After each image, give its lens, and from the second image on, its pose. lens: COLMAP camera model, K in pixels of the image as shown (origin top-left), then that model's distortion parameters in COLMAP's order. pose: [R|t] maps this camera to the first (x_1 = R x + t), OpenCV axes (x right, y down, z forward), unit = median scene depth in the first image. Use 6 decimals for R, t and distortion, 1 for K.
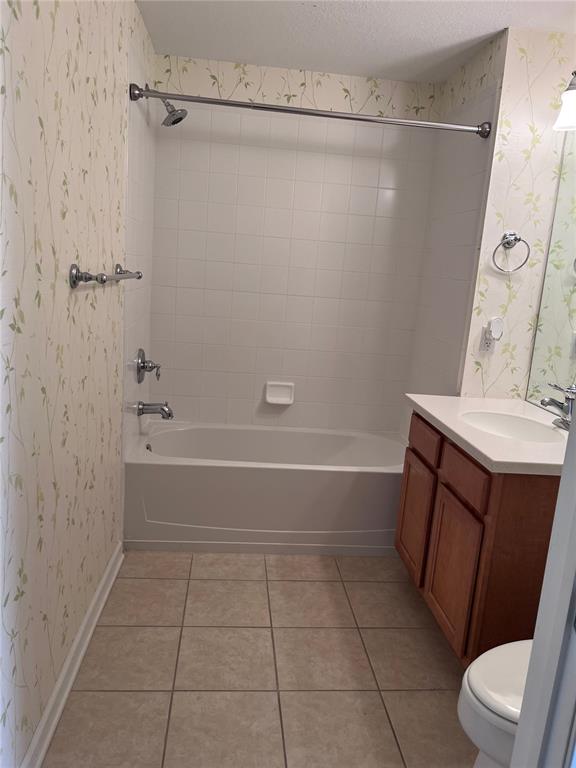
lens RADIAL K [[580.4, 0, 287.4], [0, 580.4, 386.7], [0, 0, 1]] dist [0.044598, -0.069318]
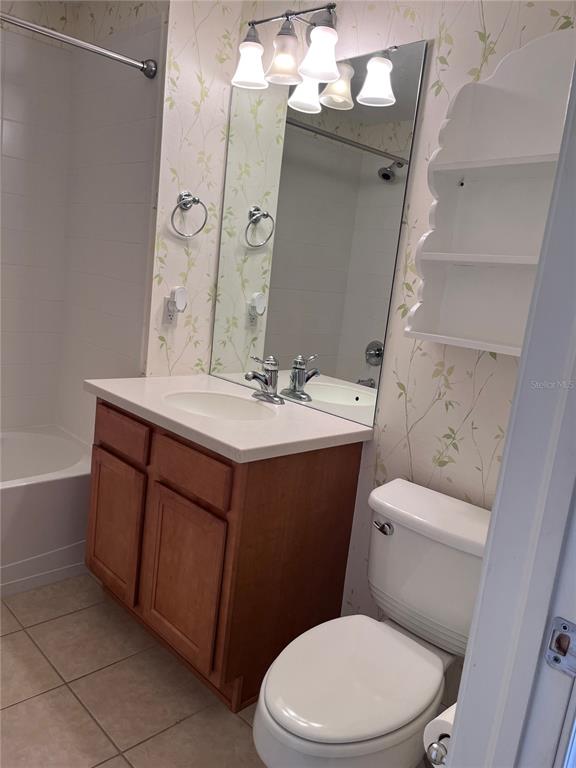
lens RADIAL K [[580.4, 0, 288.8], [0, 580.4, 383.6], [0, 0, 1]] dist [0.044598, -0.069318]
pose [[0.773268, -0.101156, 0.625958, -0.093490], [0.071495, 0.994807, 0.072442, -0.022807], [-0.630035, -0.011265, 0.776485, 0.193103]]
